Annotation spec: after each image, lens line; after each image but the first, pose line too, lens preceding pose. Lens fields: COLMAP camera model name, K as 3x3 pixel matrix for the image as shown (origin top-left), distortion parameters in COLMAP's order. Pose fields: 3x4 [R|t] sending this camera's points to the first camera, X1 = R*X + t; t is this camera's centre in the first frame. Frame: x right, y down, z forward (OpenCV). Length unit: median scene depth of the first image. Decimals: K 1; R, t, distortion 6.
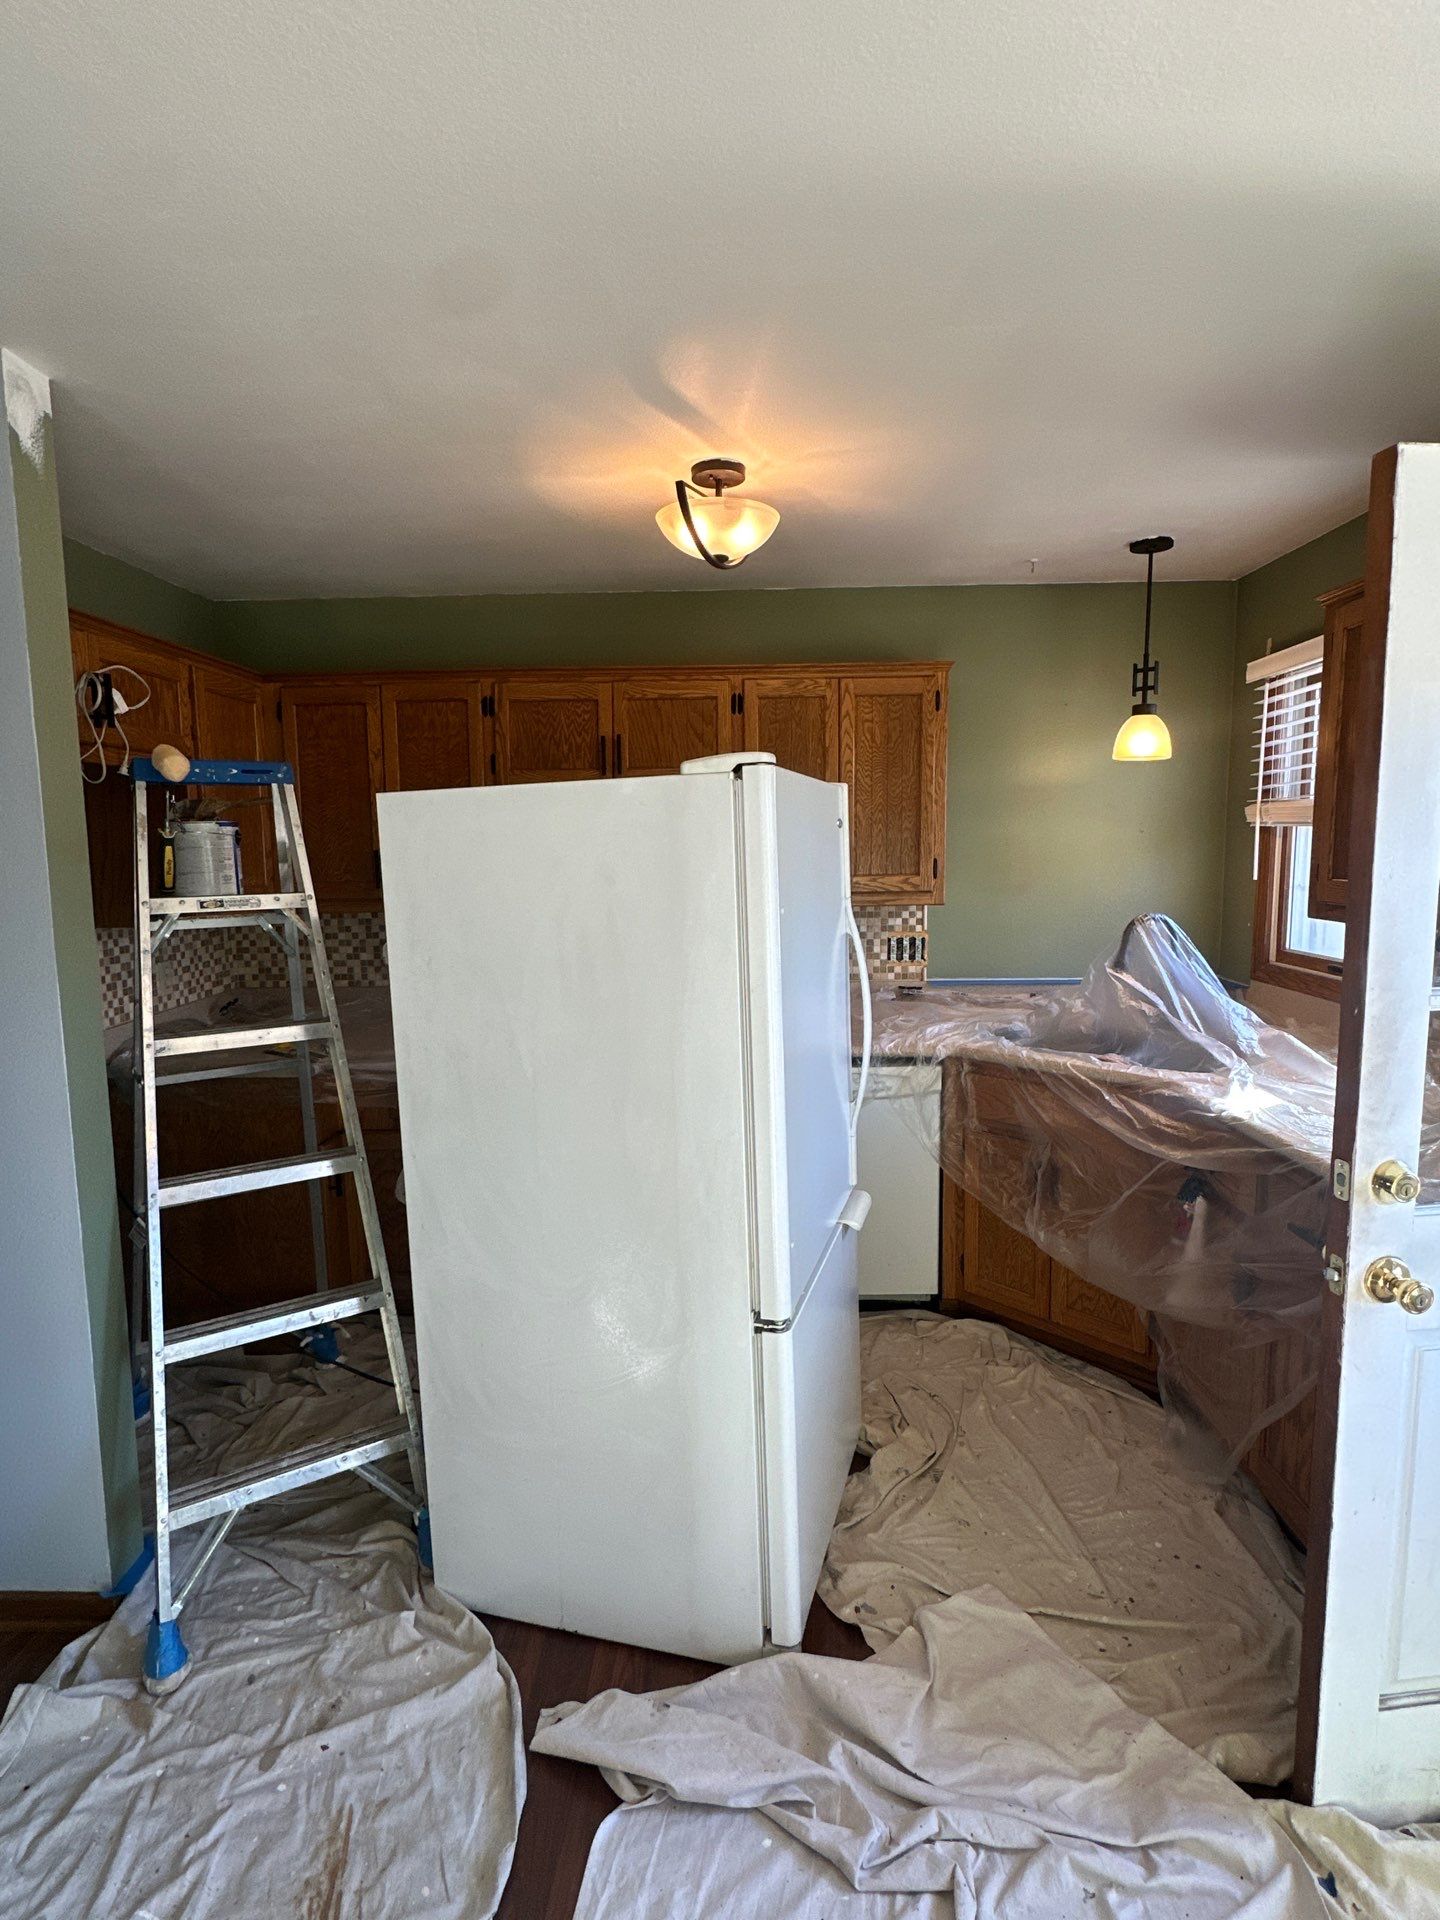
lens RADIAL K [[993.6, 0, 720.4], [0, 993.6, 964.9], [0, 0, 1]] dist [-0.002513, -0.000893]
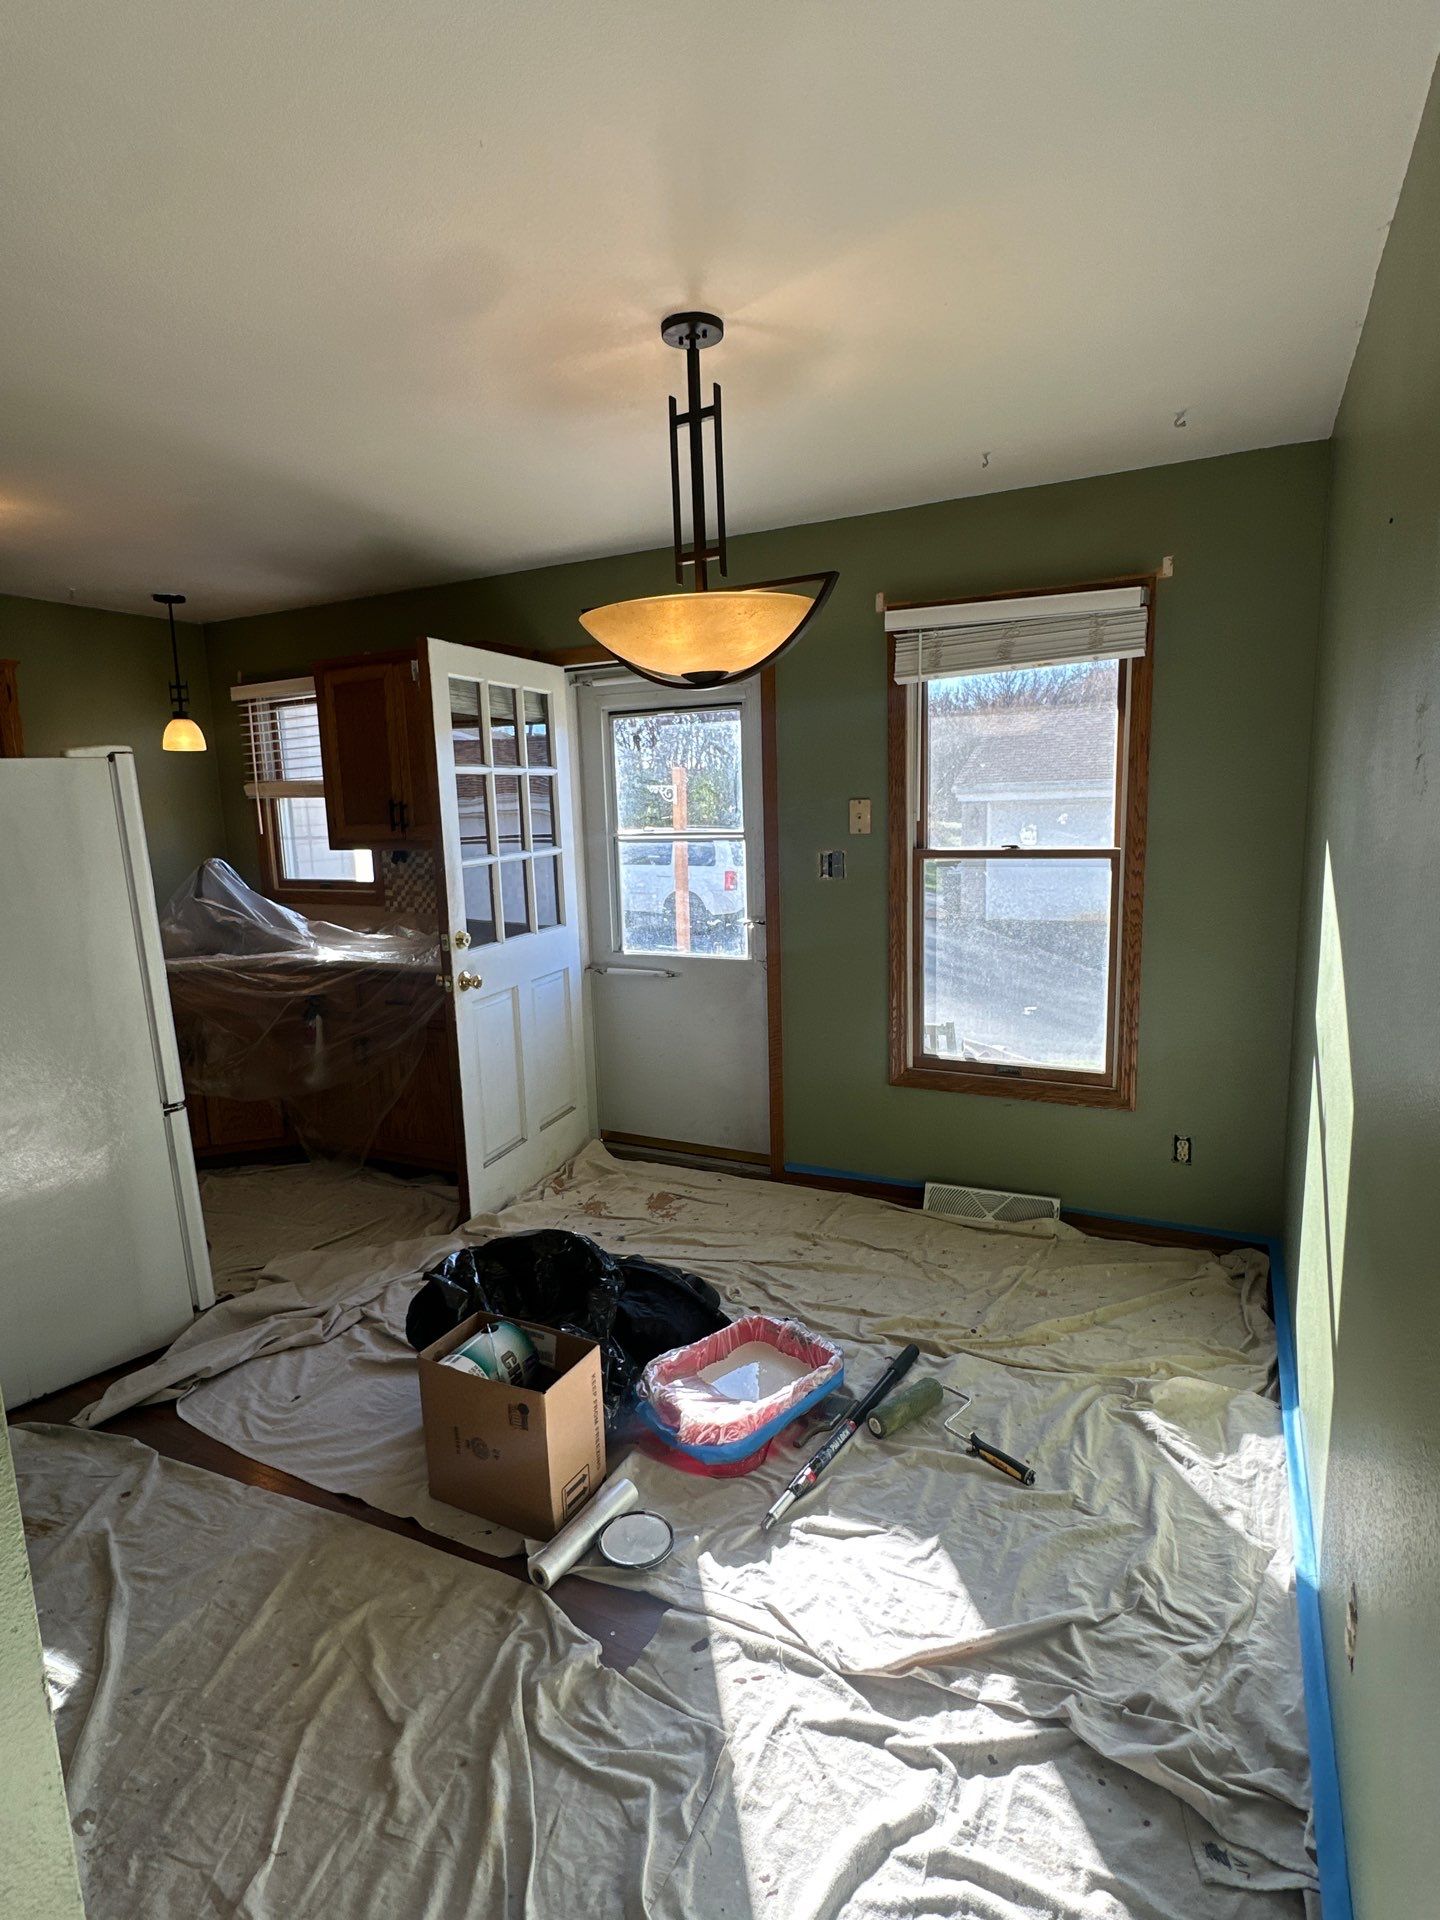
lens RADIAL K [[993.6, 0, 723.5], [0, 993.6, 960.7], [0, 0, 1]] dist [-0.002513, -0.000893]
pose [[0.438225, -0.142862, 0.887440, -0.941591], [0.130194, 0.986966, 0.094593, 0.094906], [-0.889387, 0.074086, 0.451113, -0.518177]]
